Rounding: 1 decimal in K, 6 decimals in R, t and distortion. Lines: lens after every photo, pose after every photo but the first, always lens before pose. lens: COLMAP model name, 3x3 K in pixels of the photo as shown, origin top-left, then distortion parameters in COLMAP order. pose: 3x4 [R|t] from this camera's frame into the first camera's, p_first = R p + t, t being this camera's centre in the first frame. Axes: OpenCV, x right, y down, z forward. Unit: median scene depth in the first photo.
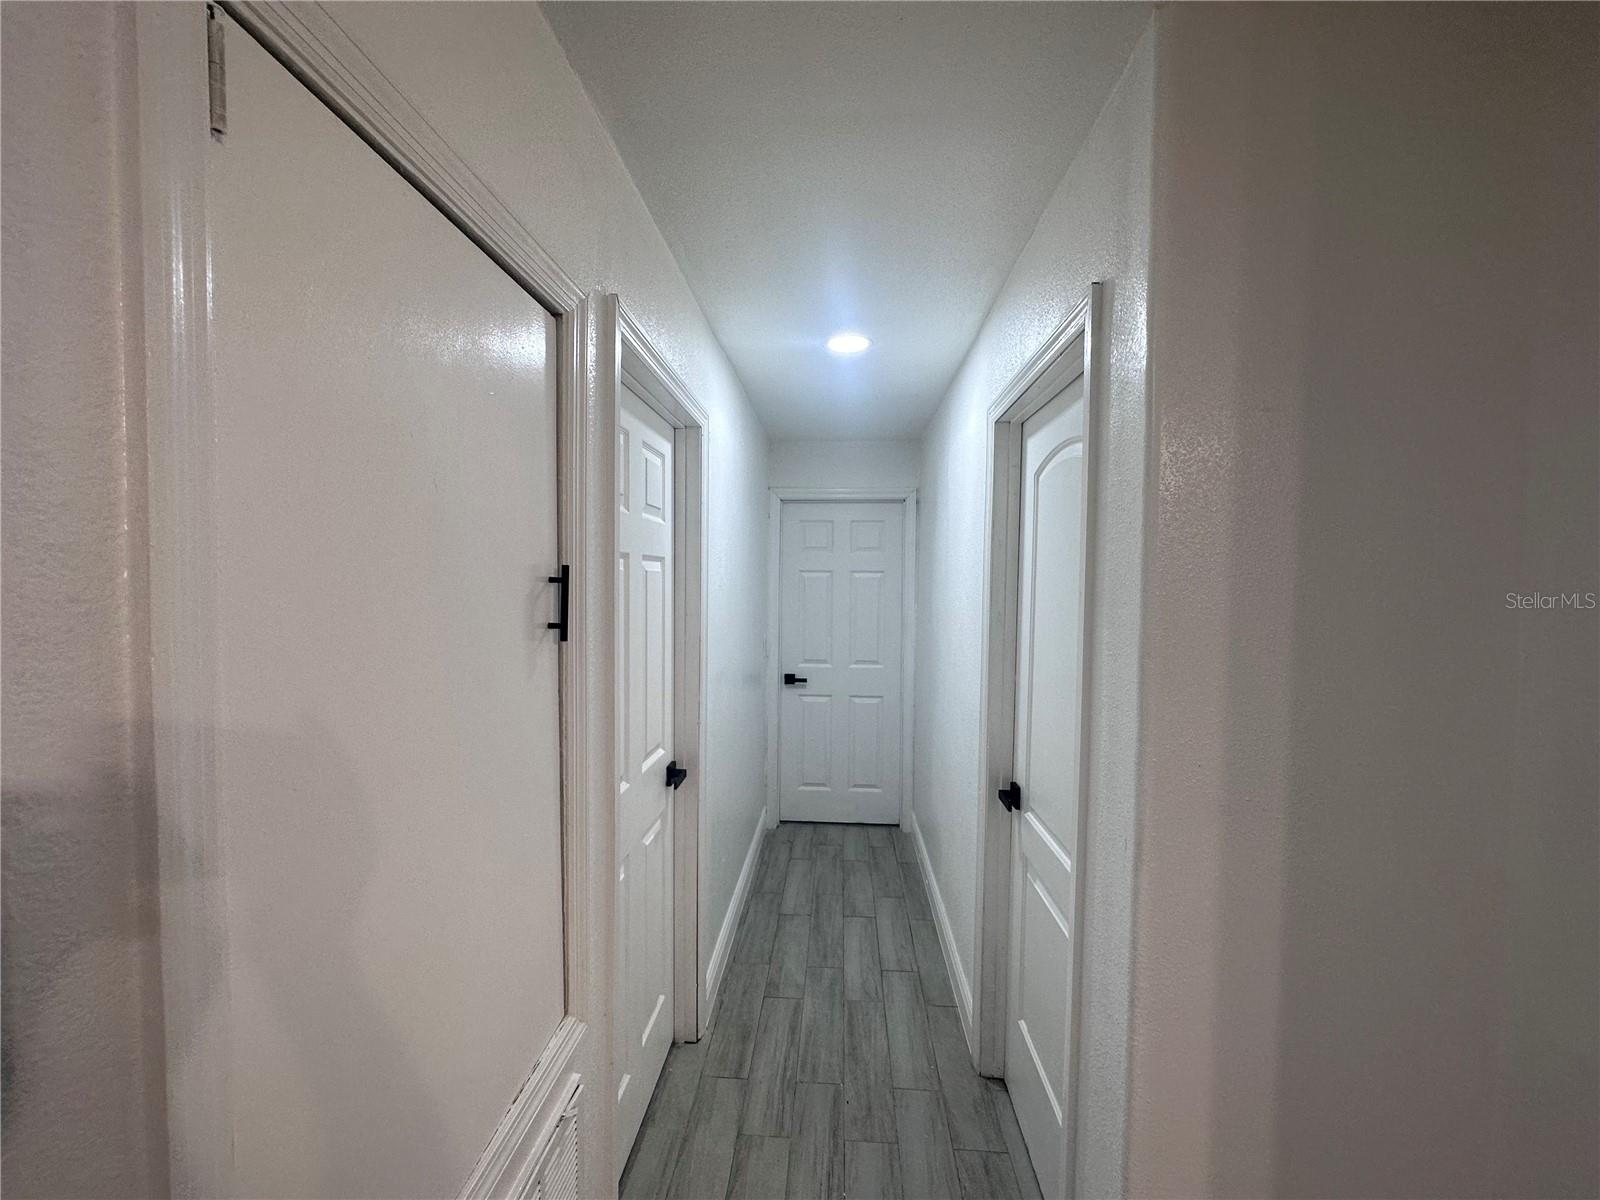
lens RADIAL K [[635.7, 0, 797.9], [0, 635.7, 608.3], [0, 0, 1]] dist [-0.003796, 0.000179]
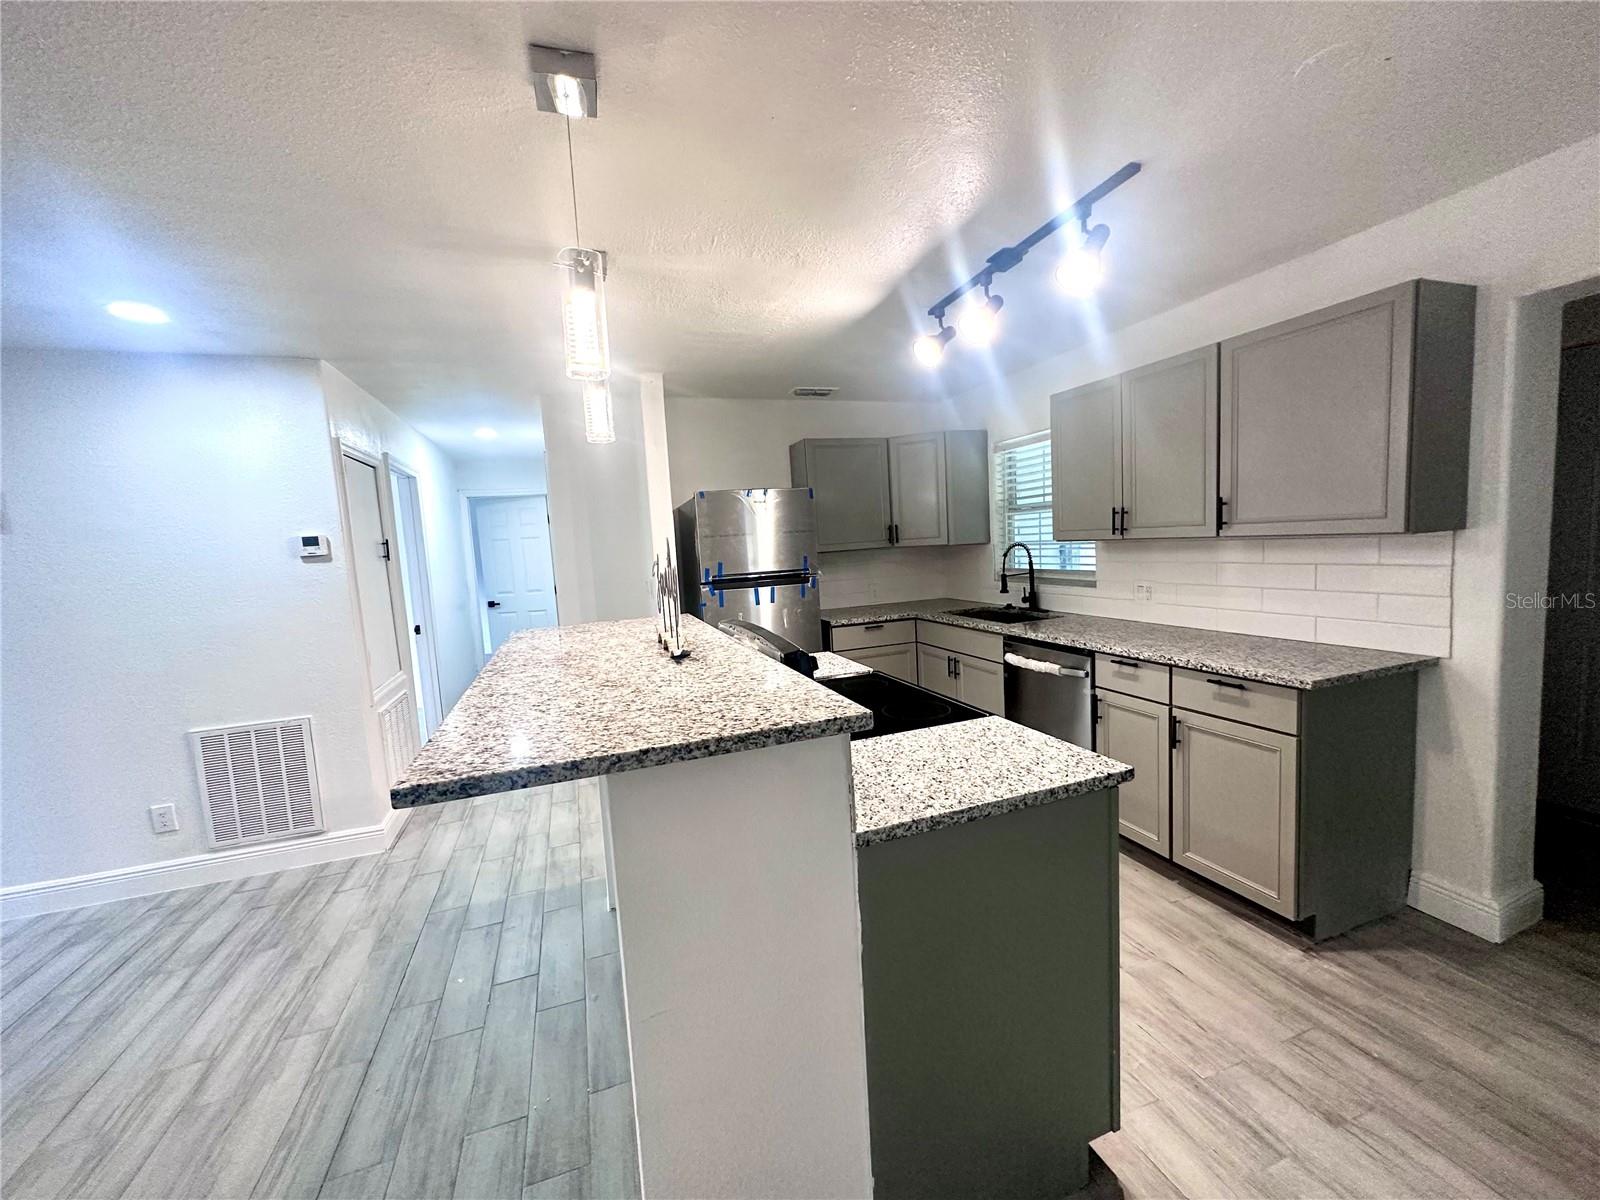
lens RADIAL K [[635.7, 0, 797.3], [0, 635.7, 606.4], [0, 0, 1]] dist [-0.003796, 0.000179]
pose [[0.917435, -0.100305, 0.385034, 0.130854], [0.077497, 0.994217, 0.074348, 0.087195], [-0.390265, -0.038370, 0.919903, -1.257820]]
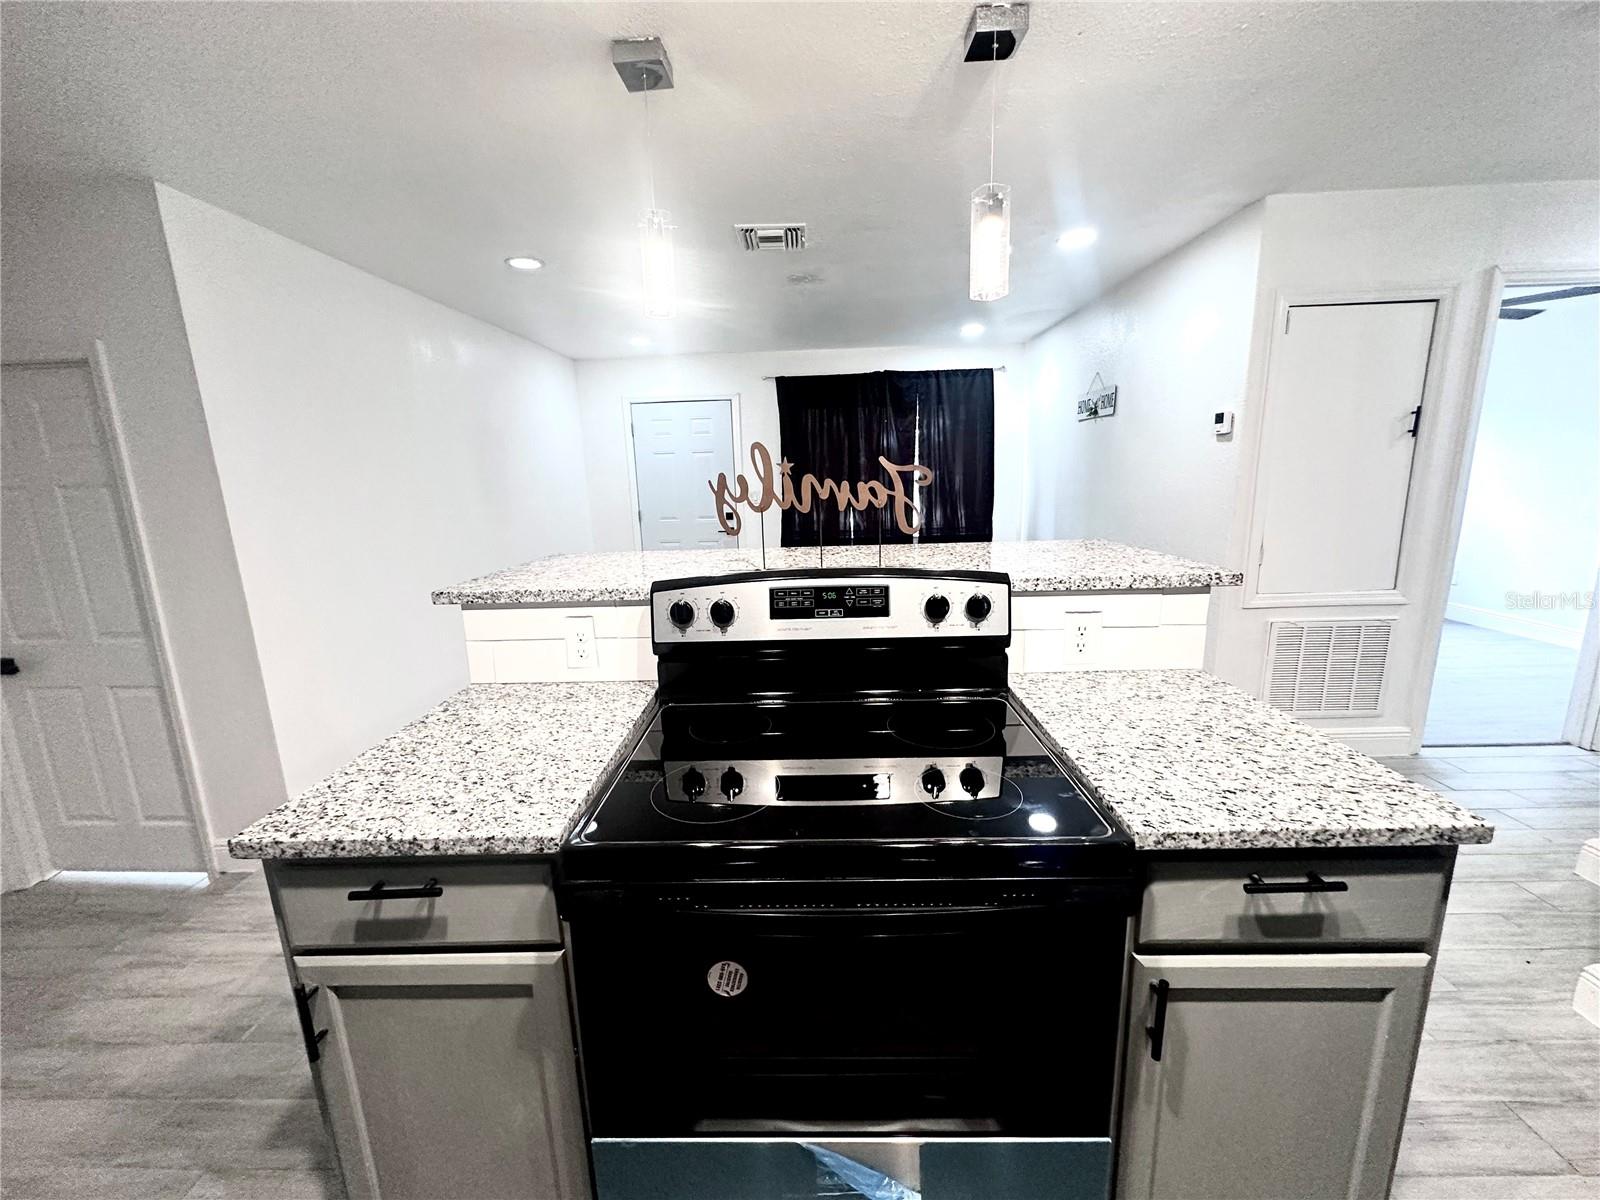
lens RADIAL K [[635.7, 0, 802.4], [0, 635.7, 608.1], [0, 0, 1]] dist [-0.003796, 0.000179]
pose [[0.041026, 0.206605, -0.977564, 0.864552], [-0.006224, 0.978422, 0.206525, 0.085361], [0.999139, -0.002389, 0.041426, -0.619786]]
